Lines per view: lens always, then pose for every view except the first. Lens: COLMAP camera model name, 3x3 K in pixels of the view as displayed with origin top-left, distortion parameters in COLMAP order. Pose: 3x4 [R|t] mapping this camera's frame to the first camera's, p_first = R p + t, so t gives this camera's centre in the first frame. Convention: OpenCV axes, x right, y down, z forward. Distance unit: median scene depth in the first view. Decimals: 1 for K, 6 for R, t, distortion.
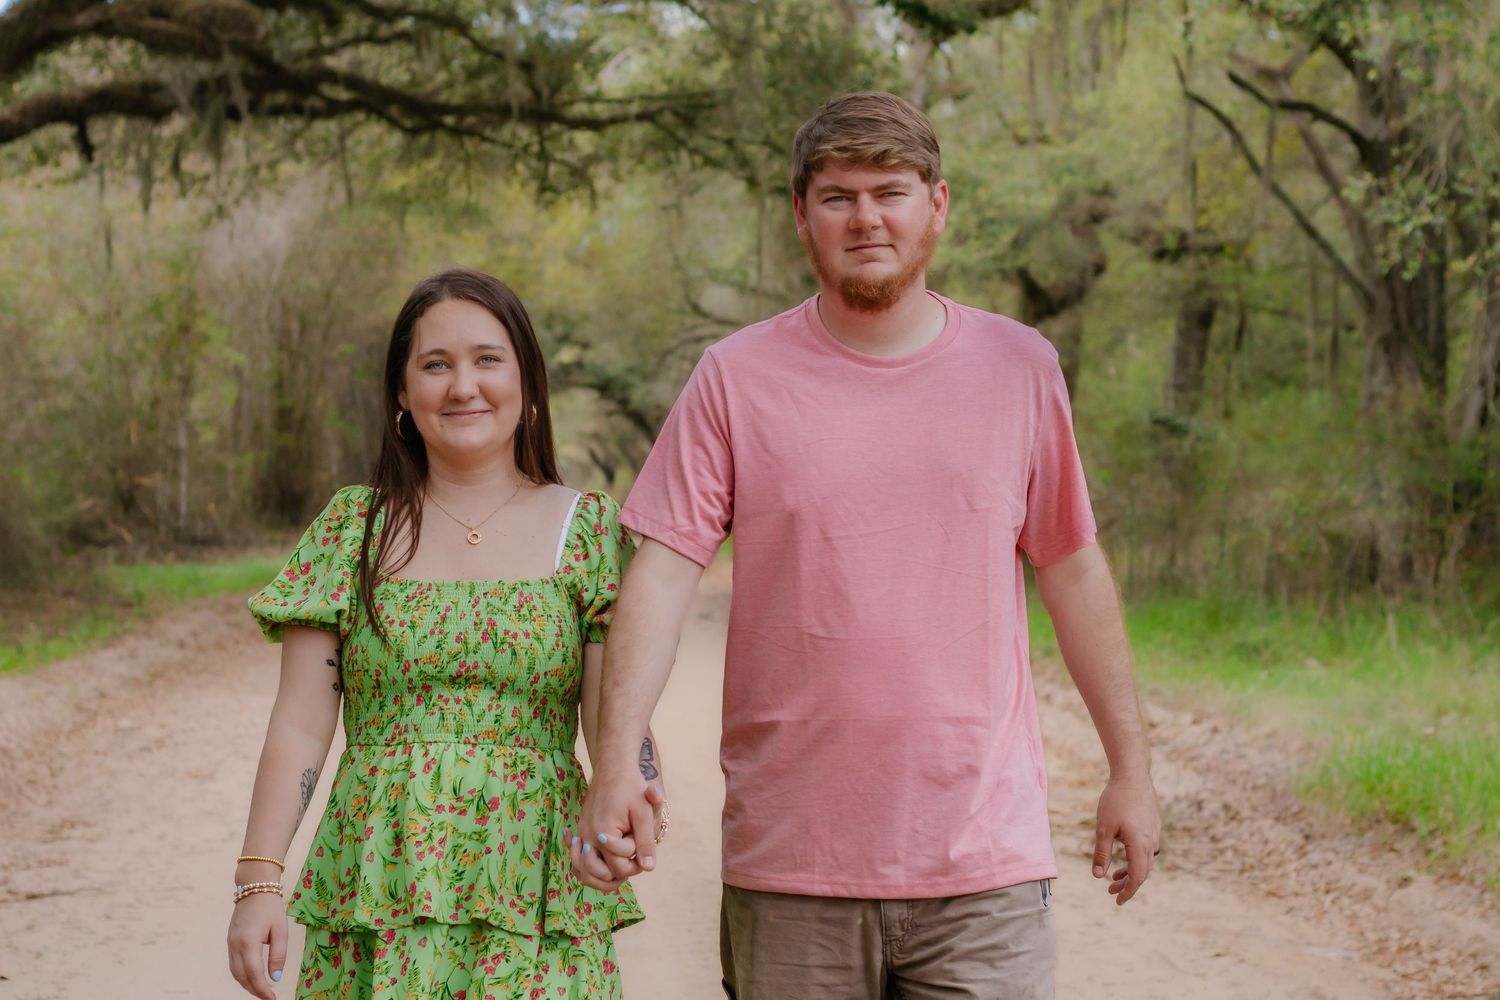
lens RADIAL K [[3398.5, 0, 1339.8], [0, 3398.5, 501.0], [0, 0, 1]] dist [-0.366268, 0.554833]
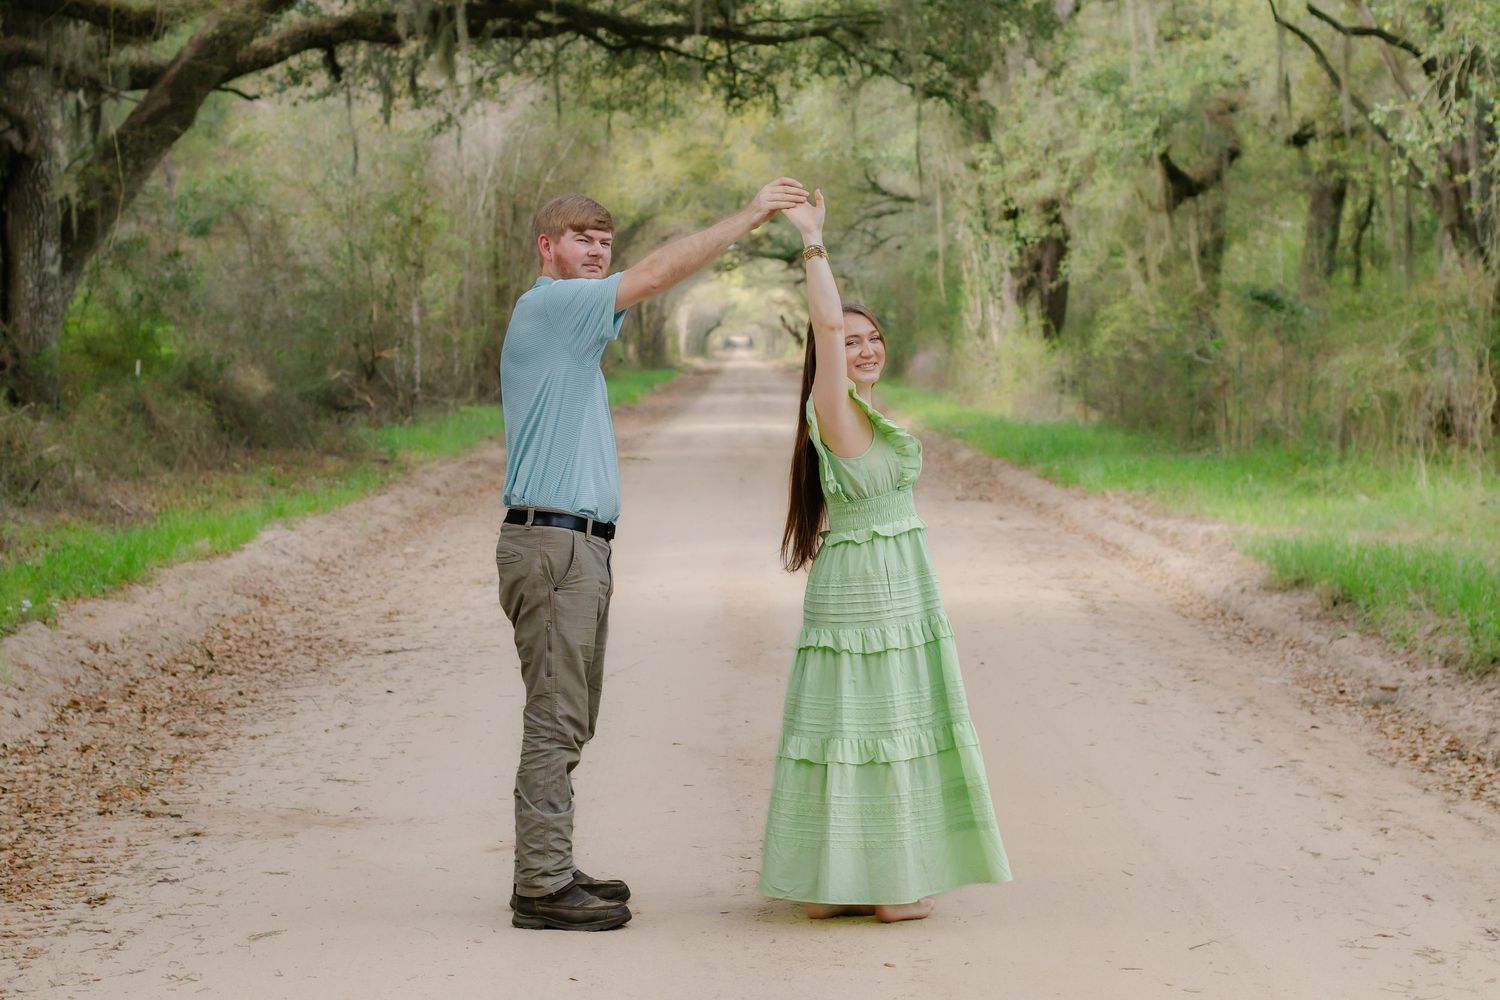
lens RADIAL K [[3409.4, 0, 735.6], [0, 3409.4, 498.8], [0, 0, 1]] dist [0.029531, -0.176927]
pose [[0.972748, -0.000466, -0.231865, 0.034211], [0.009966, 0.999158, 0.039802, -0.002061], [0.231651, -0.041028, 0.971933, -0.149108]]
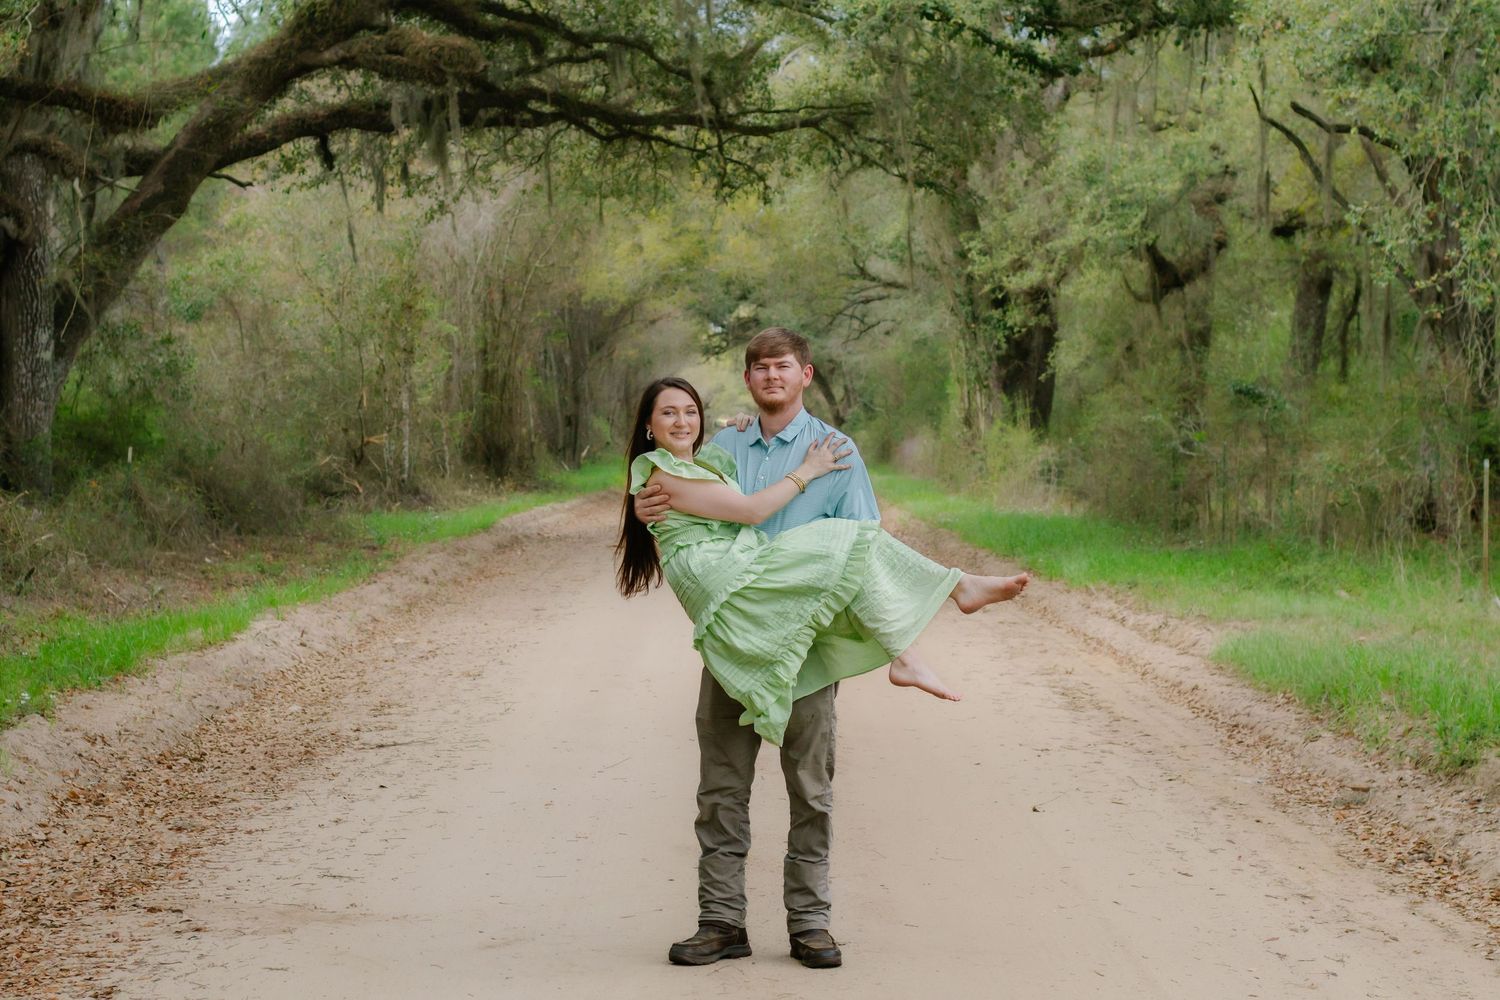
lens RADIAL K [[3436.7, 0, 750.0], [0, 3436.7, 500.0], [0, 0, 1]] dist [-0.034830, 0.249992]
pose [[0.974518, 0.000262, -0.224310, 0.037026], [0.003621, 0.999851, 0.016898, -0.005143], [0.224280, -0.017279, 0.974371, -0.160886]]
